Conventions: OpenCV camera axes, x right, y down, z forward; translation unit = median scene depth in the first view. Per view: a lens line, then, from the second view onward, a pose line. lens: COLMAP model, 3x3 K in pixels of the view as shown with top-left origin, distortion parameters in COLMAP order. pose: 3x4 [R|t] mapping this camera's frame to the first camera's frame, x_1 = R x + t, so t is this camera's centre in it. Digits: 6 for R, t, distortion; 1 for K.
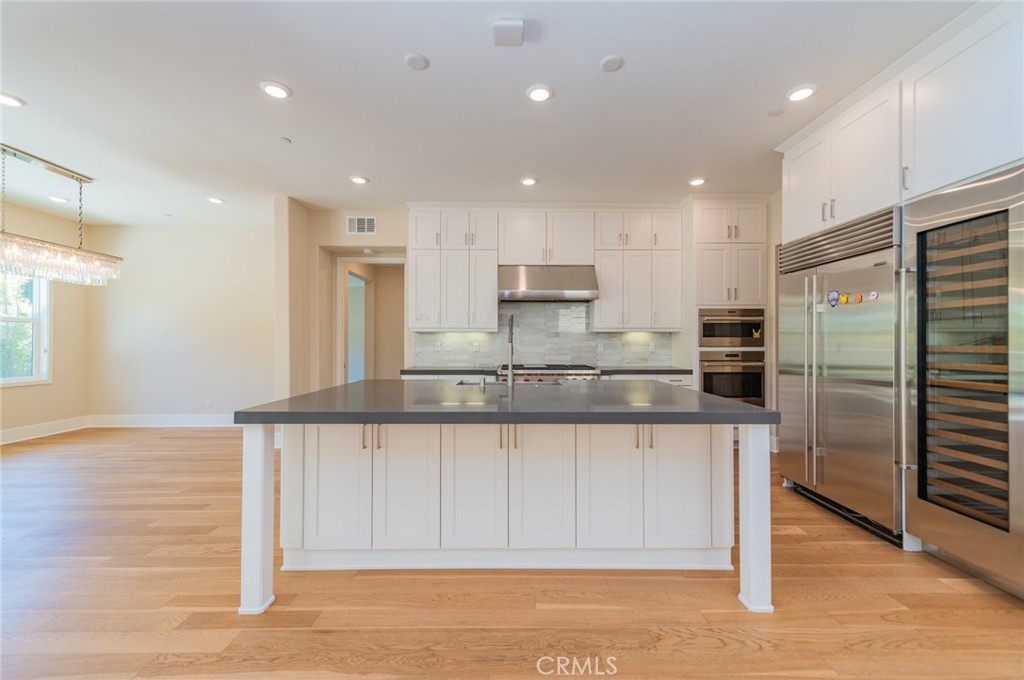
lens RADIAL K [[406.0, 0, 521.6], [0, 406.0, 337.0], [0, 0, 1]] dist [0.020424, -0.005883]
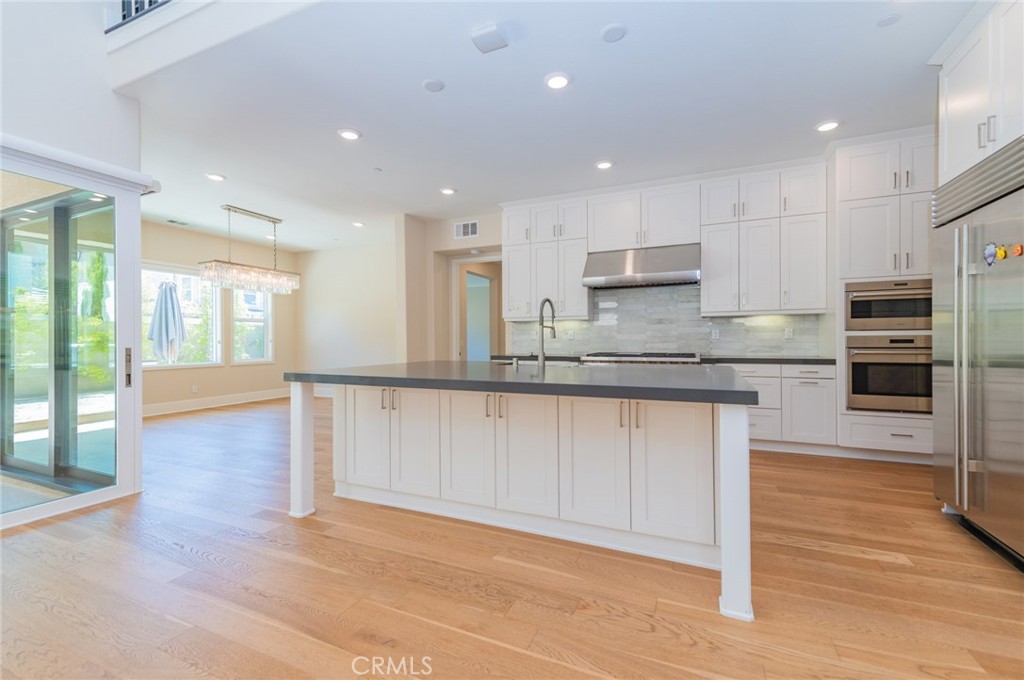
lens RADIAL K [[406.0, 0, 521.6], [0, 406.0, 337.0], [0, 0, 1]] dist [0.020424, -0.005883]
pose [[0.919143, -0.014794, -0.393647, 0.218280], [0.020147, 0.999752, 0.009469, 0.021105], [0.393410, -0.016635, 0.919213, 0.009336]]
